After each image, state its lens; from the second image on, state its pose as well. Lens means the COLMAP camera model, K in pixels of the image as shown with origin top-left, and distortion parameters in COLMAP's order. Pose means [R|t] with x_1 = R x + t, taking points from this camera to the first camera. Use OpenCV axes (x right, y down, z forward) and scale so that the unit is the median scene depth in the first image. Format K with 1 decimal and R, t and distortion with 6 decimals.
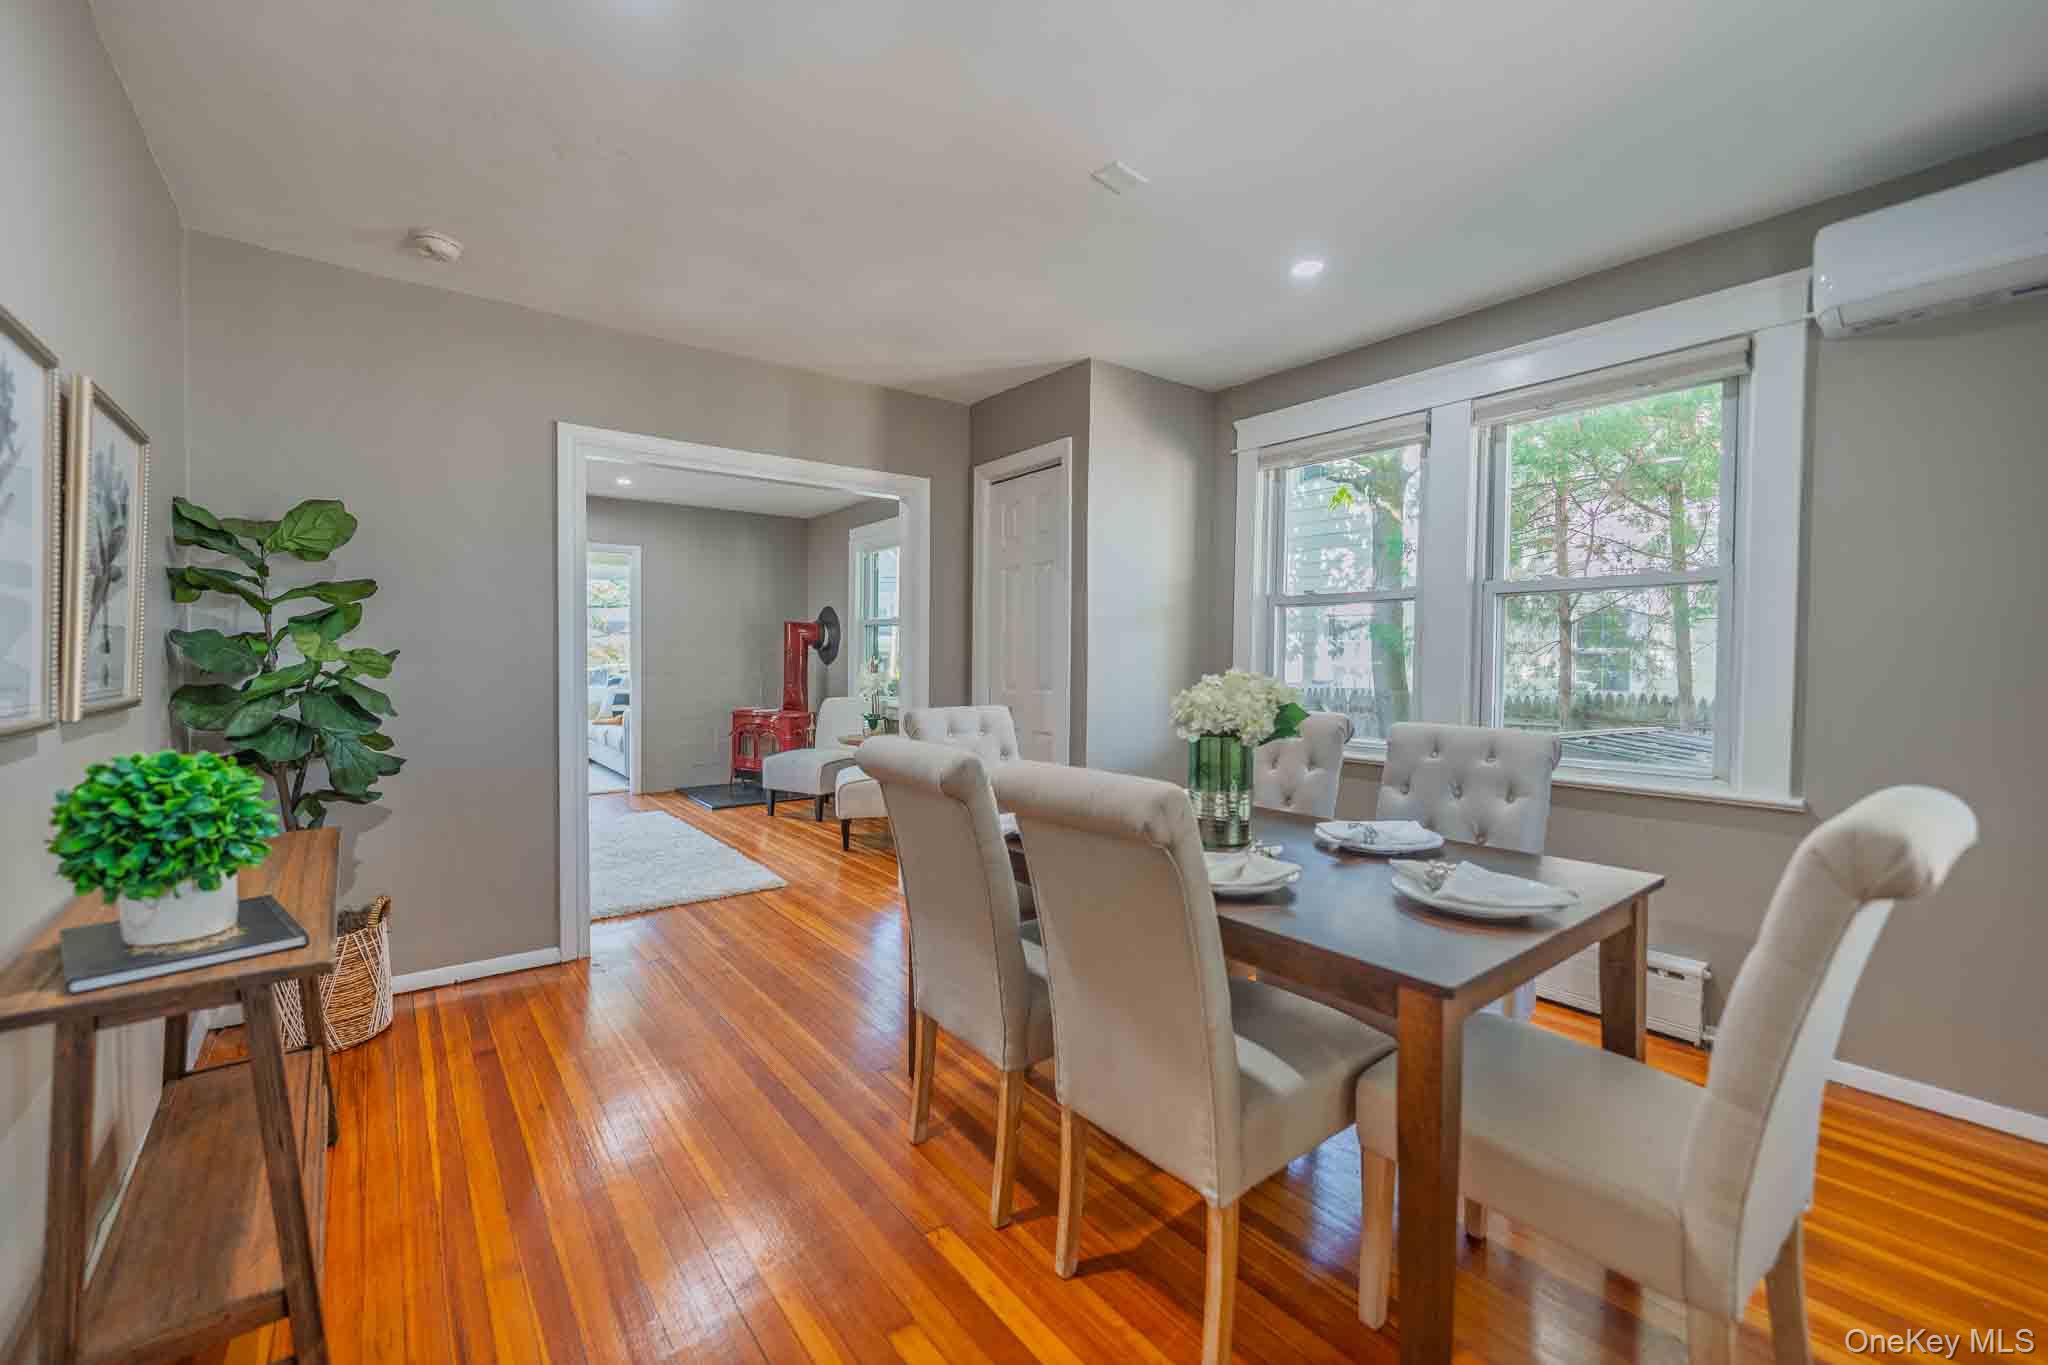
lens RADIAL K [[825.7, 0, 1020.3], [0, 825.7, 681.7], [0, 0, 1]] dist [0.000053, -0.000190]
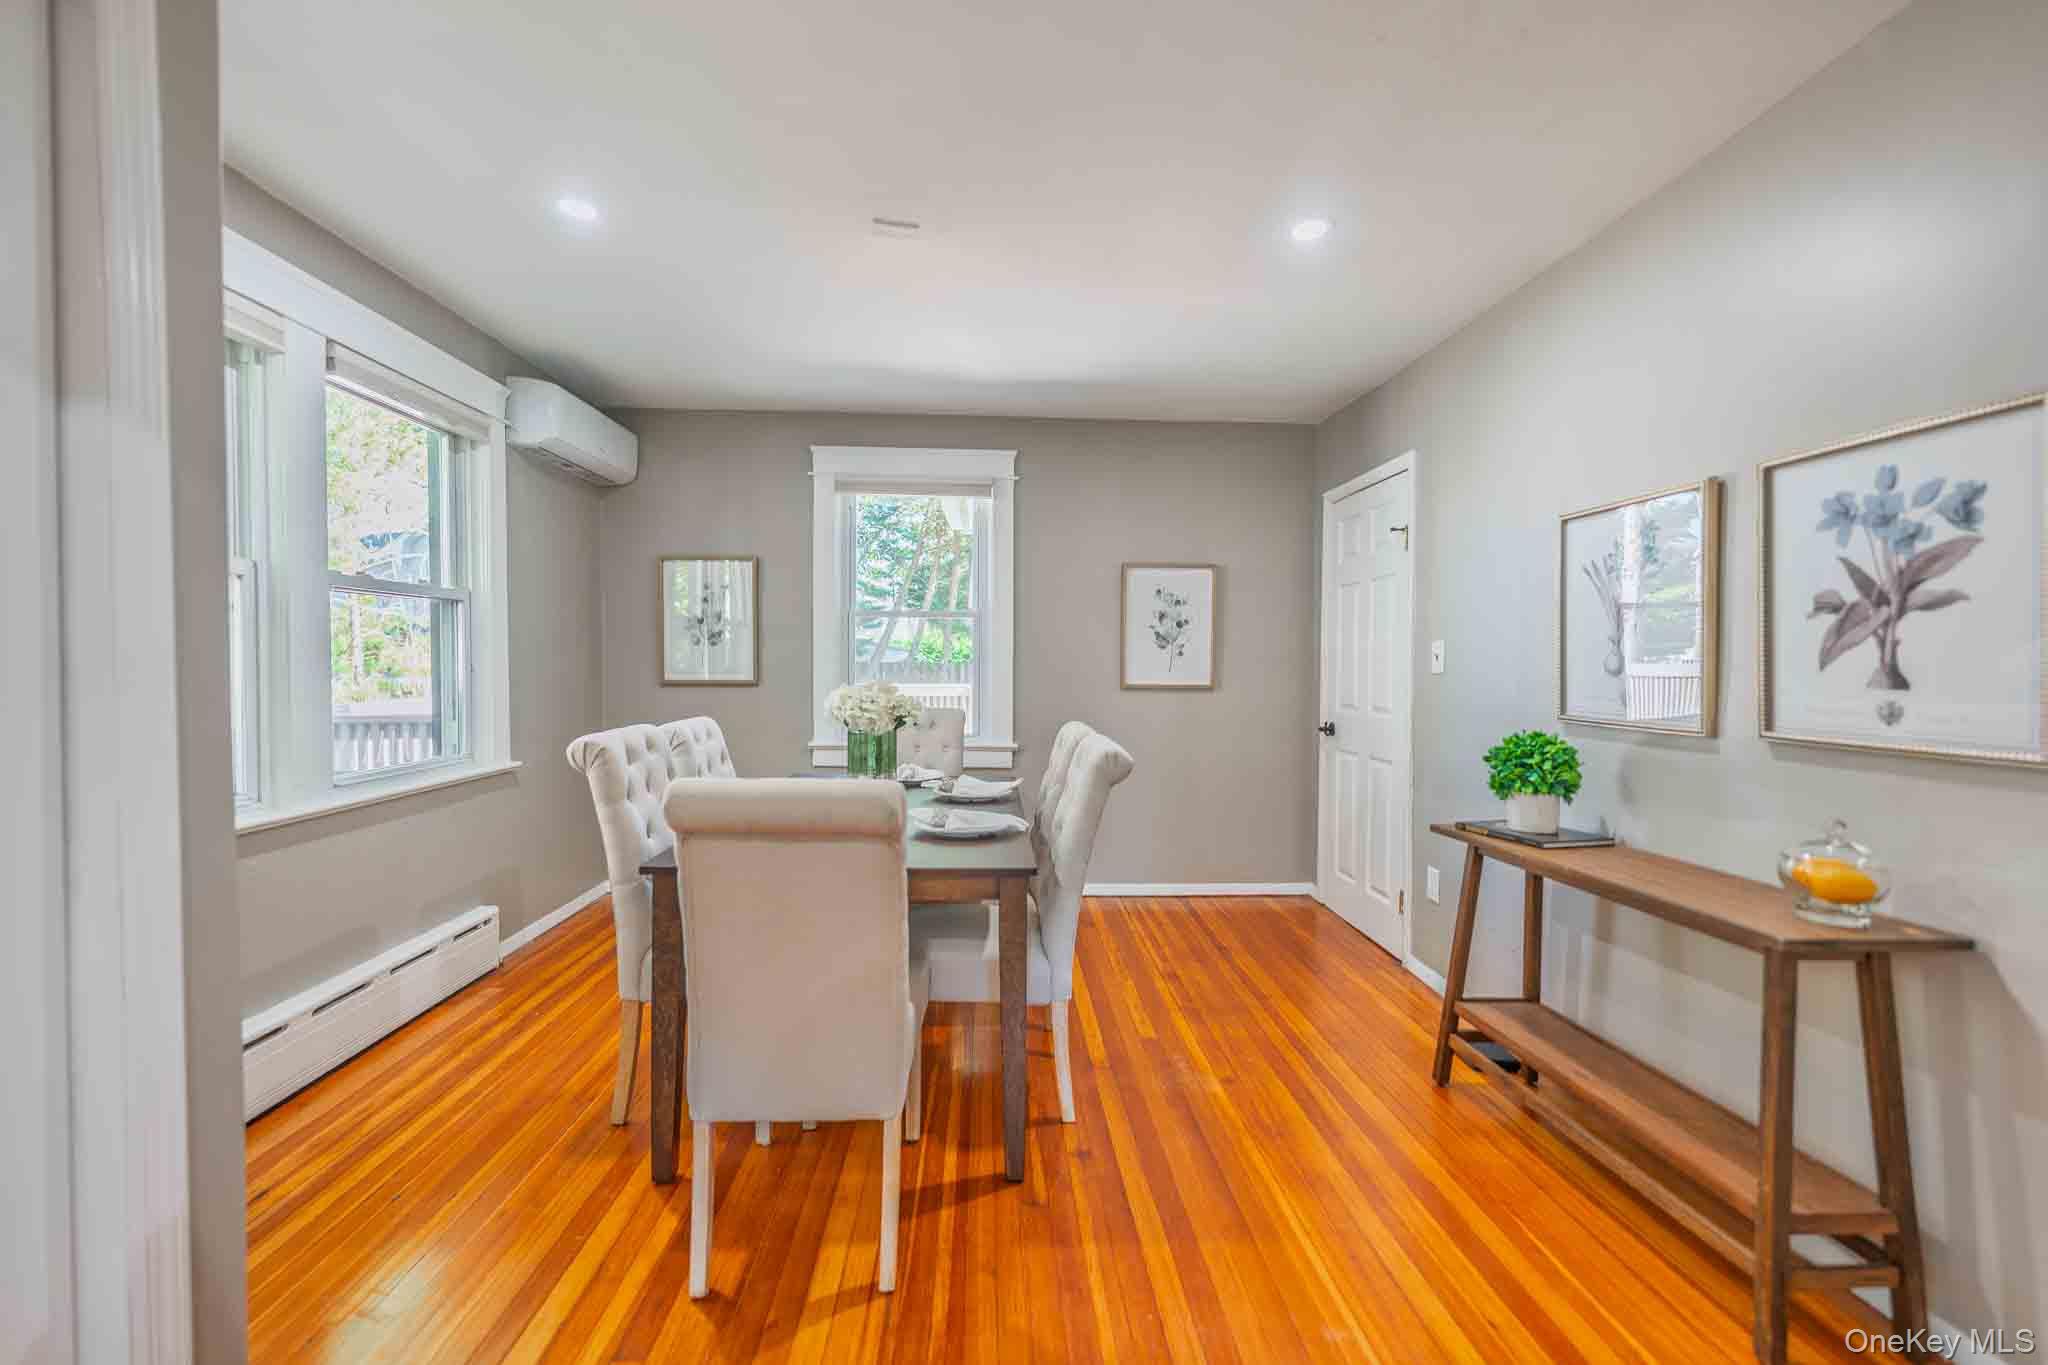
lens RADIAL K [[825.7, 0, 1020.3], [0, 825.7, 681.7], [0, 0, 1]] dist [0.000053, -0.000190]
pose [[-0.816247, -0.029880, 0.576930, -0.551201], [0.007468, 0.998032, 0.062255, -0.071413], [-0.577655, 0.055124, -0.814417, 1.527113]]
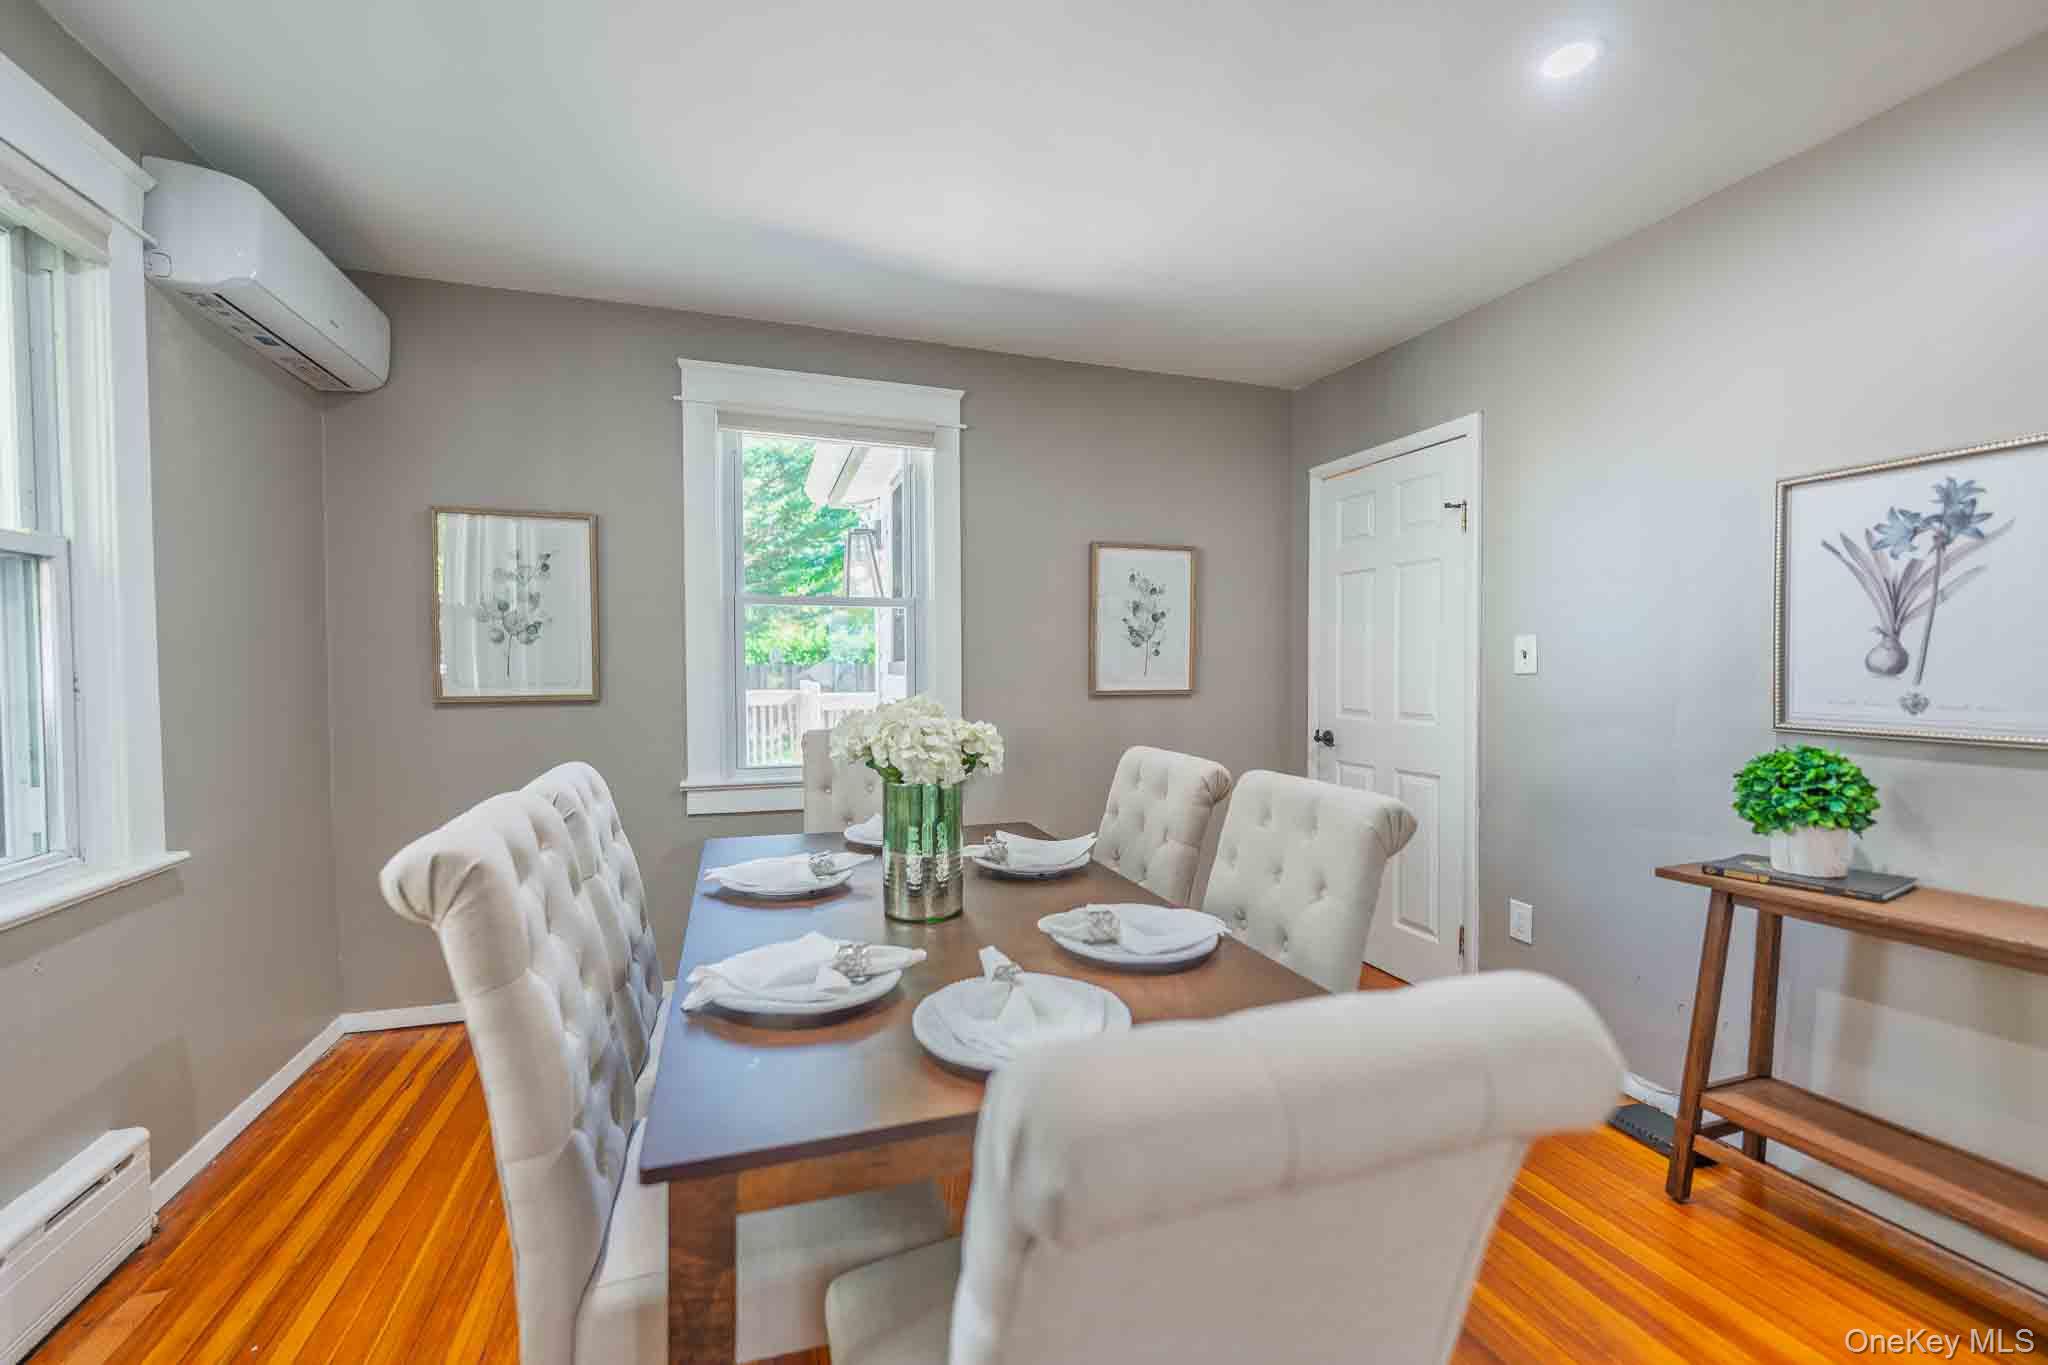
lens RADIAL K [[824.0, 0, 1019.8], [0, 824.0, 684.7], [0, 0, 1]] dist [-0.002816, -0.000590]
pose [[-0.945517, -0.016756, 0.325141, -0.077125], [0.005059, 0.997798, 0.066135, -0.060748], [-0.325533, 0.064176, -0.943350, 1.359733]]
